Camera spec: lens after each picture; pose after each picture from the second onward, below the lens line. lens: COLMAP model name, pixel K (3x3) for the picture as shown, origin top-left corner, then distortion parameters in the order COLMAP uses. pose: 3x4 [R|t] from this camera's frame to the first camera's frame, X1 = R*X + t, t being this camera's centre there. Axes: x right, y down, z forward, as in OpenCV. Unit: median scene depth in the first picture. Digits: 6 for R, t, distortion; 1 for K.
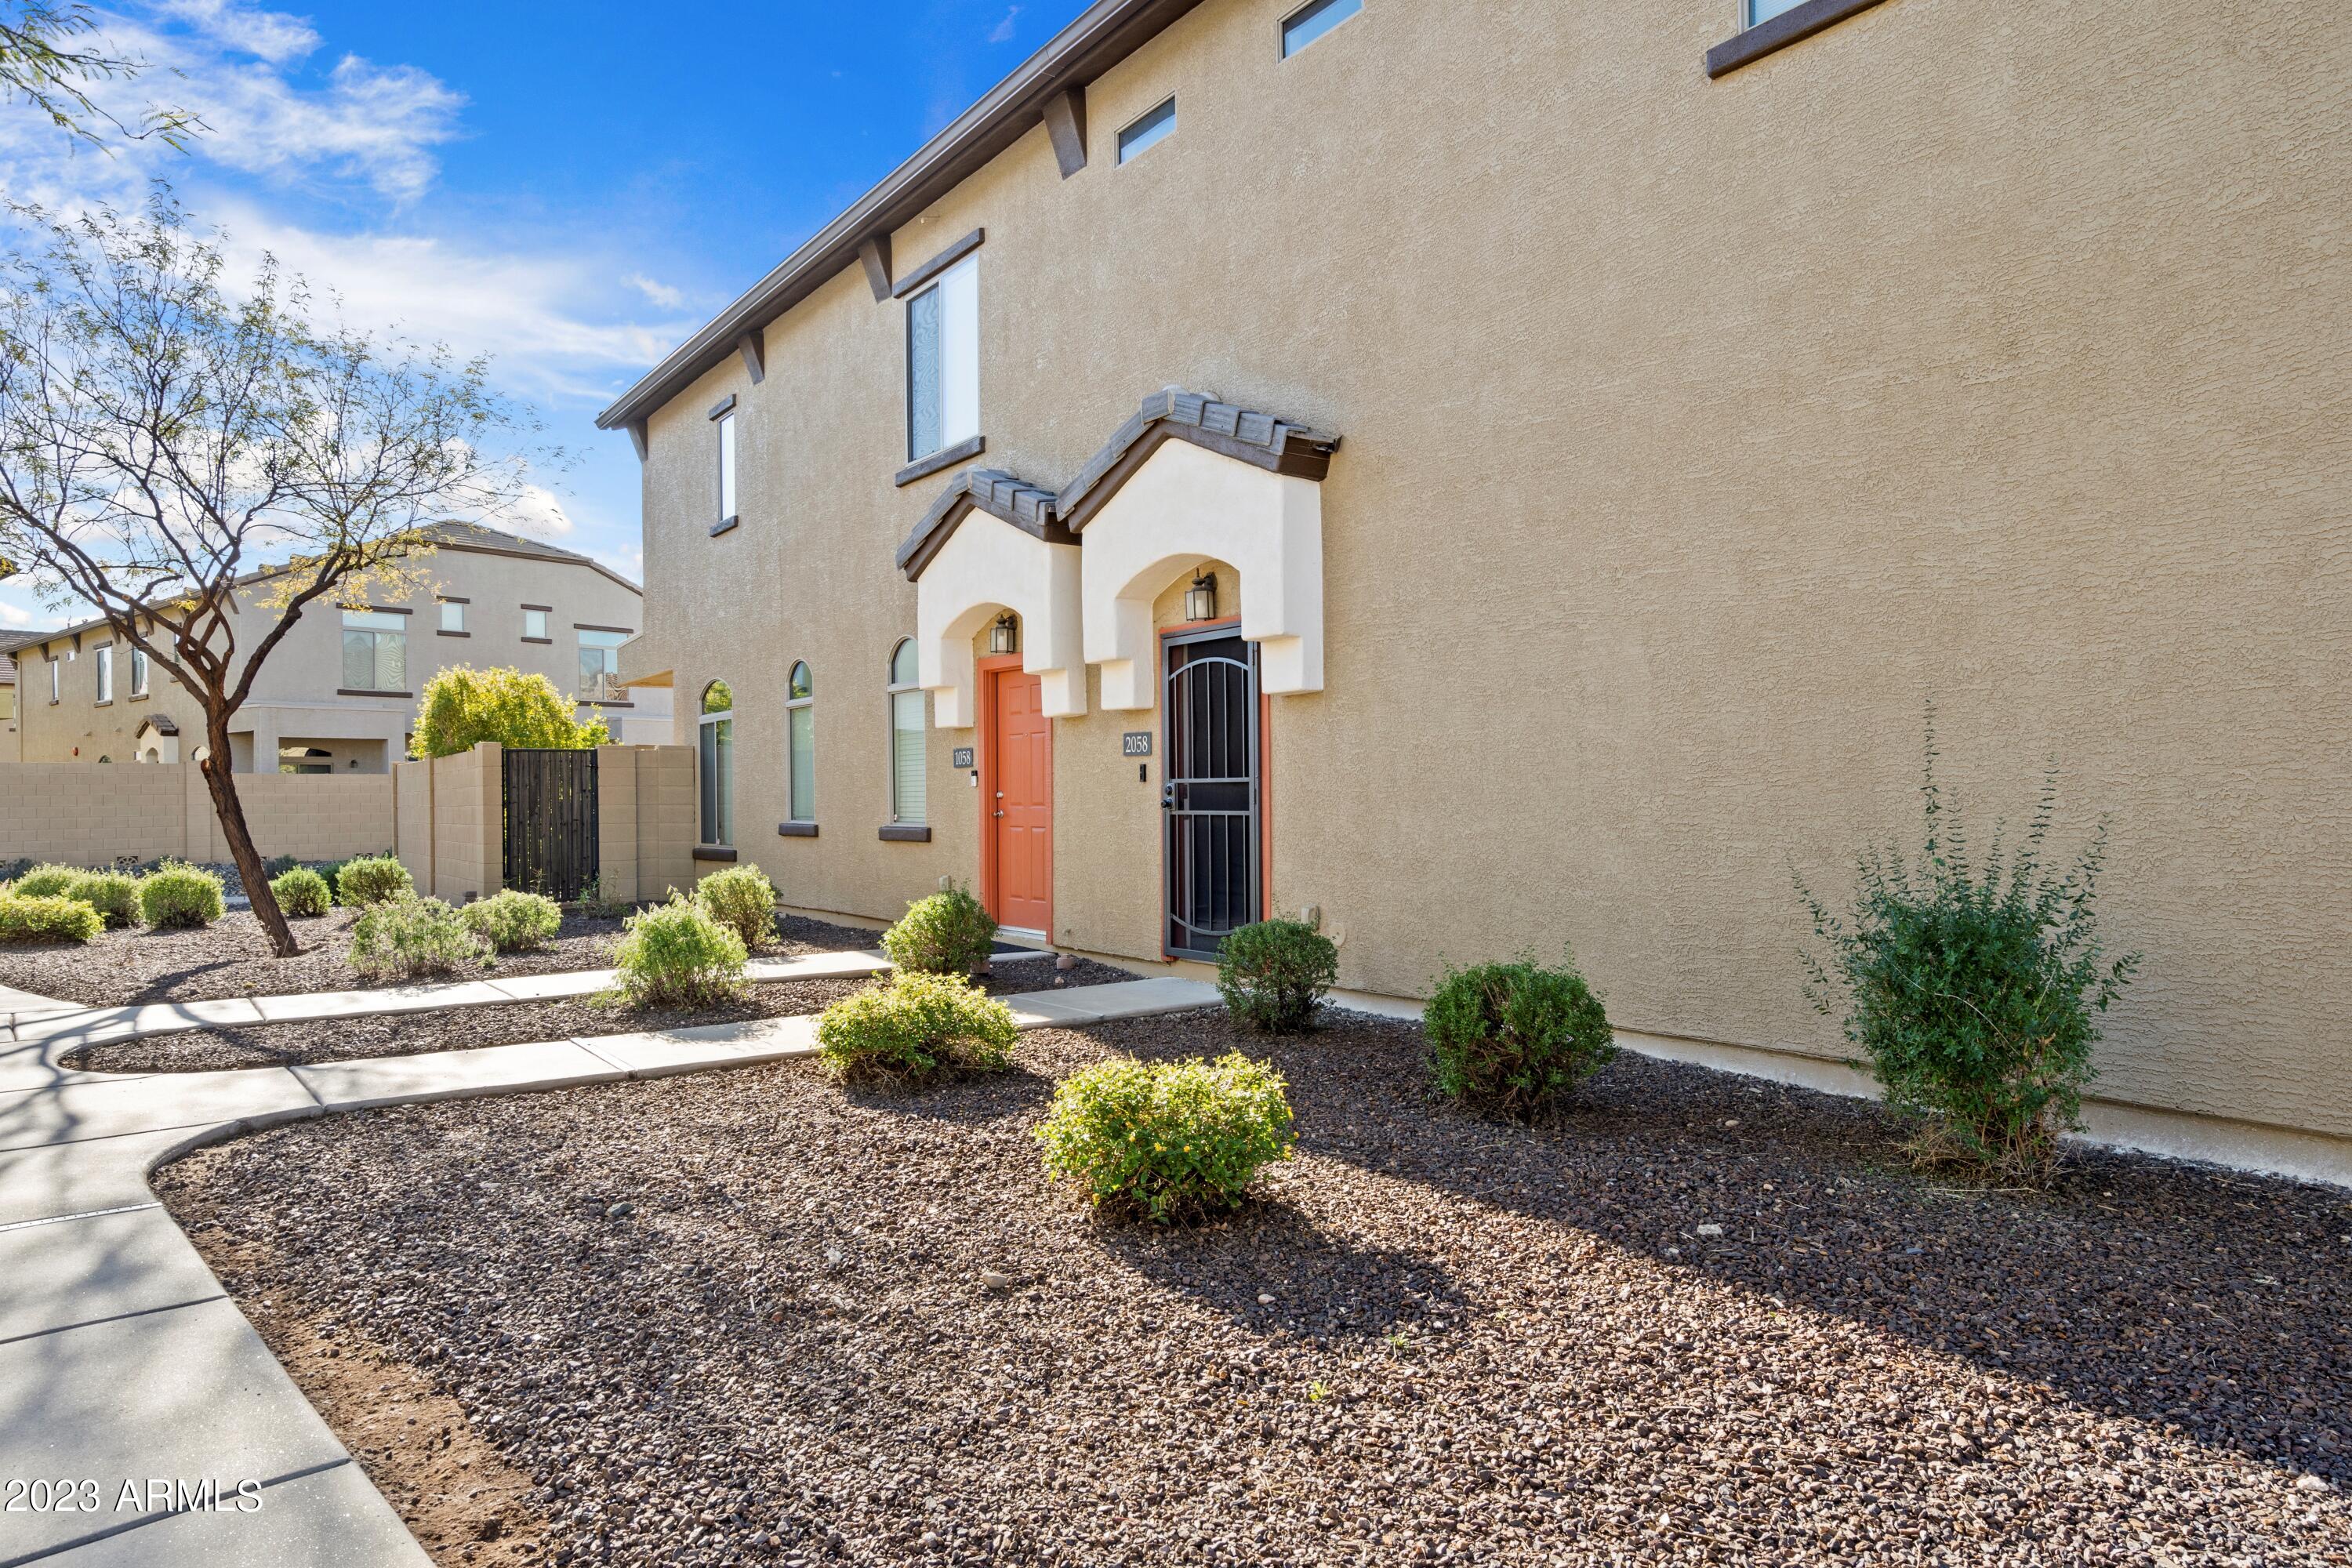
lens RADIAL K [[1419.4, 0, 1176.0], [0, 1419.4, 784.0], [0, 0, 1]] dist [0.005488, 0.000168]
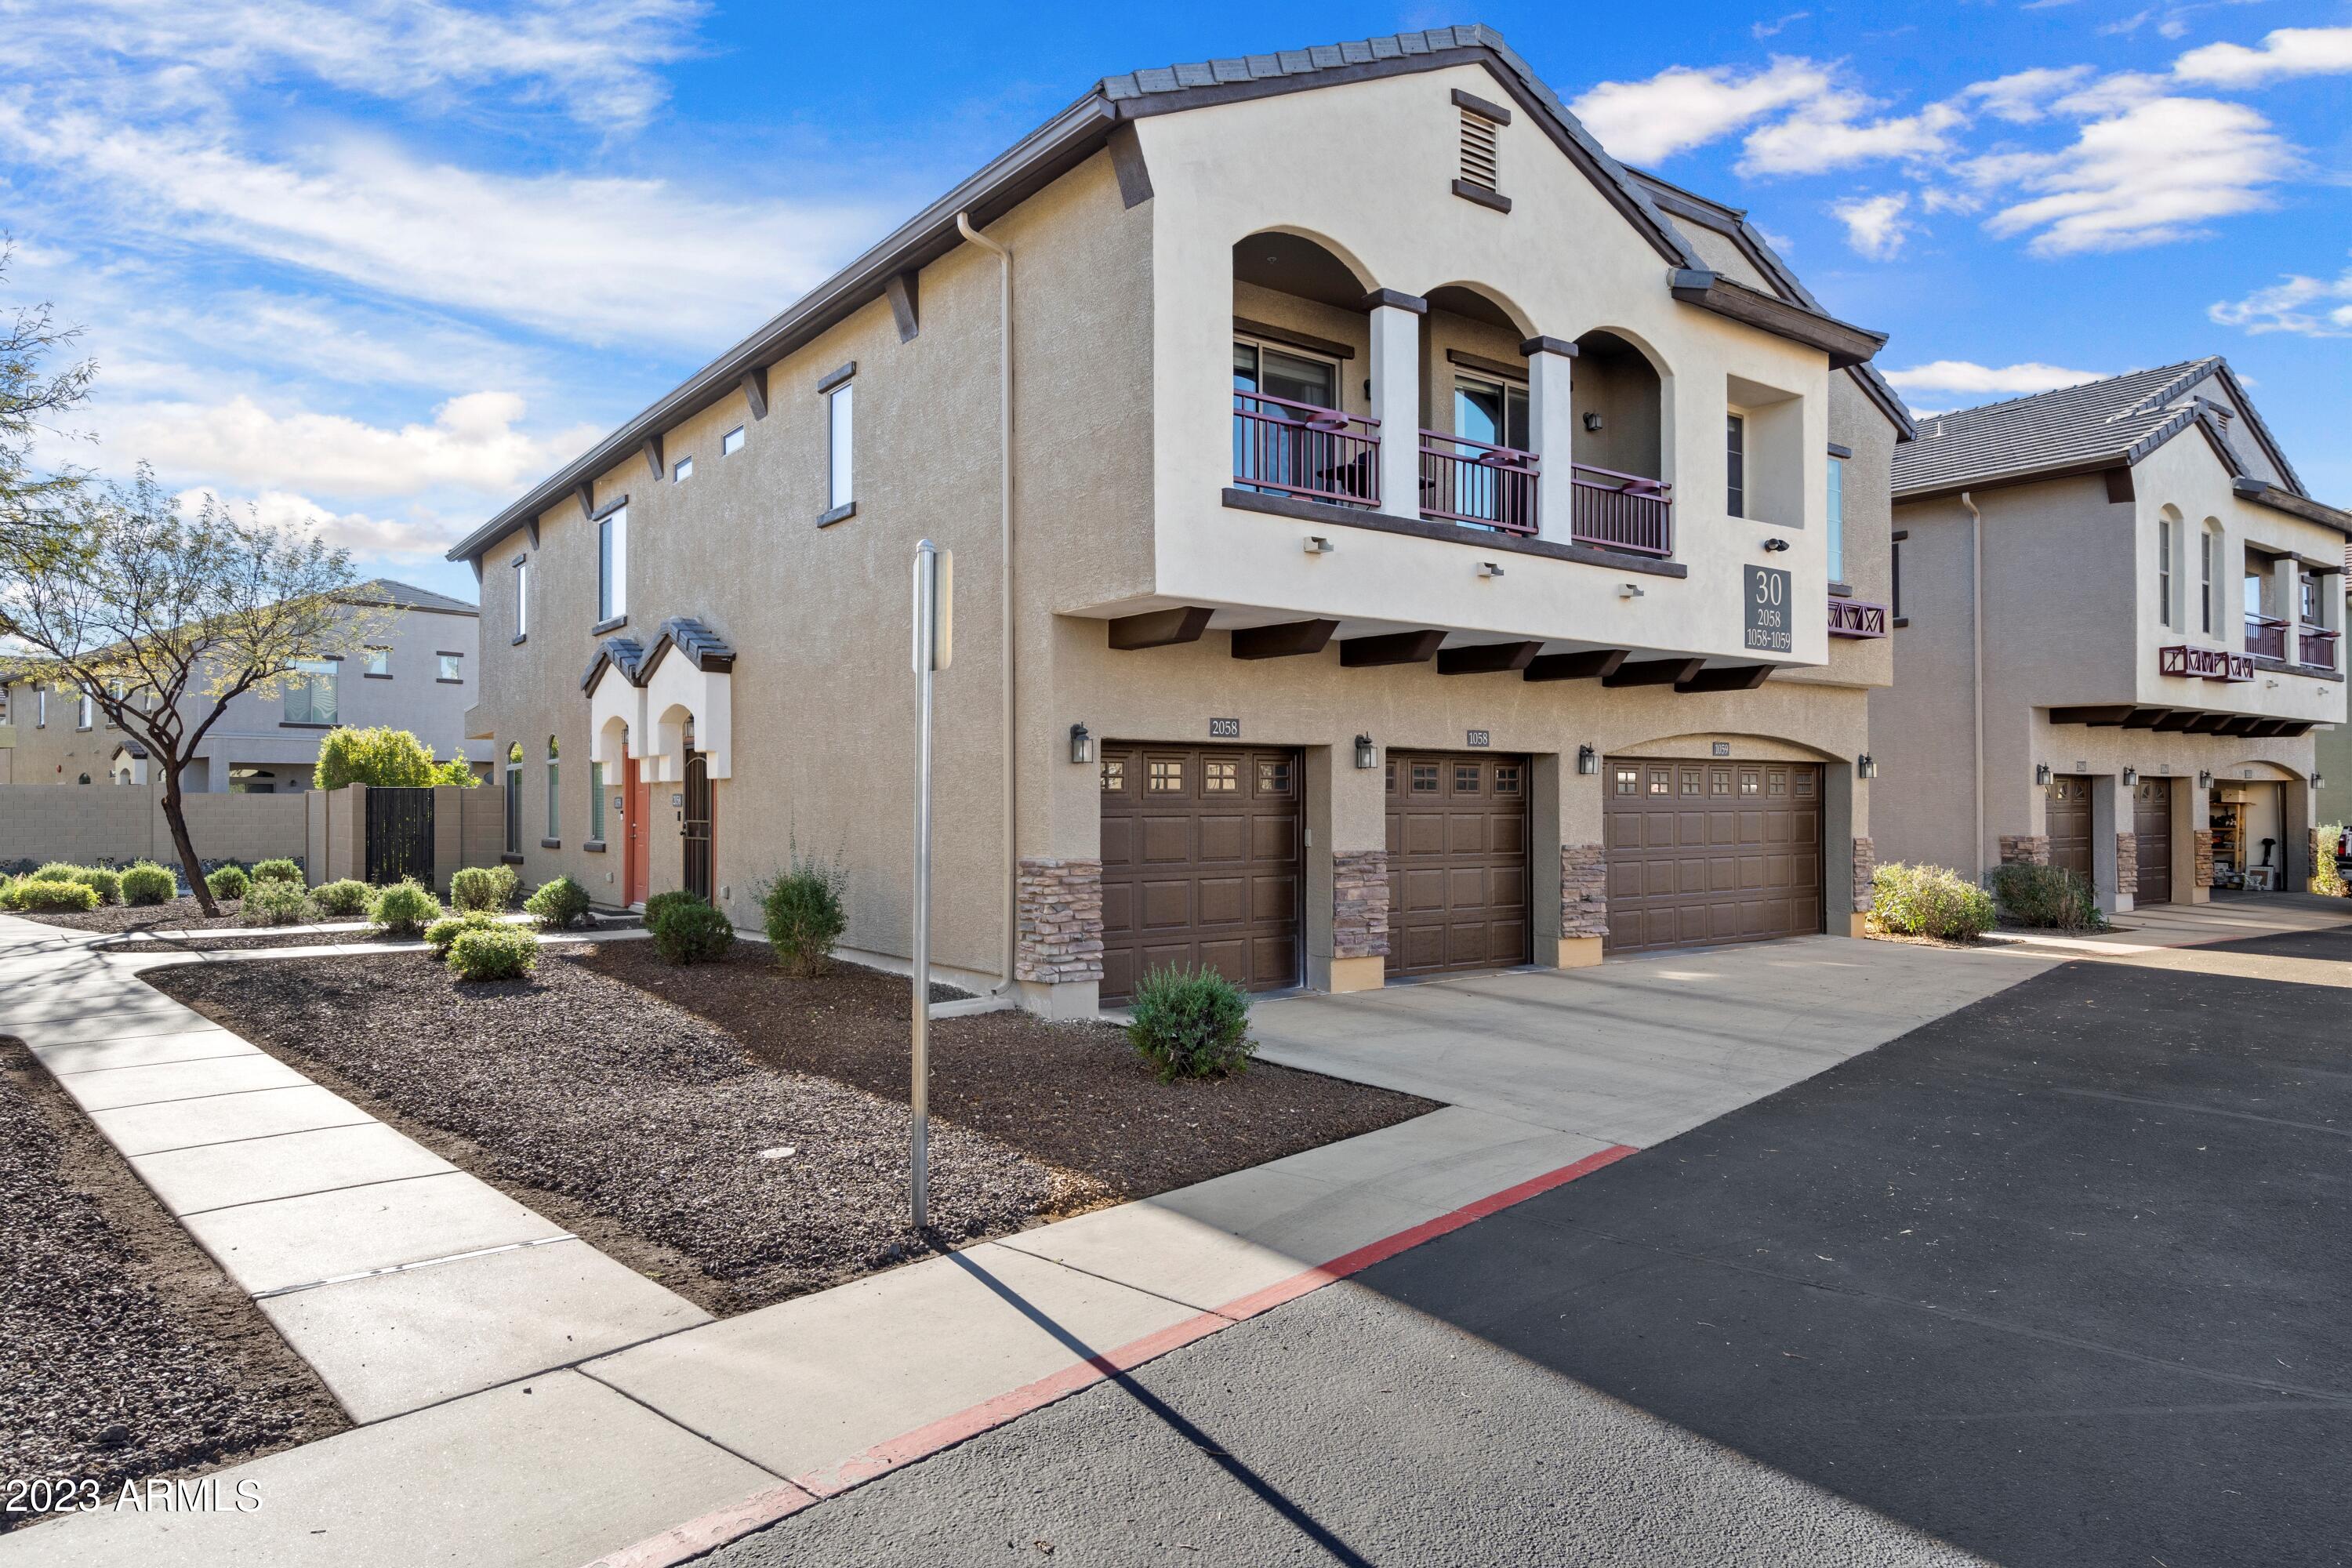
lens RADIAL K [[1419.4, 0, 1176.0], [0, 1419.4, 784.0], [0, 0, 1]] dist [0.005488, 0.000168]
pose [[0.999840, 0.009747, 0.014997, 0.376461], [-0.009619, 0.999917, -0.008583, -0.025083], [-0.015080, 0.008437, 0.999851, -0.539778]]
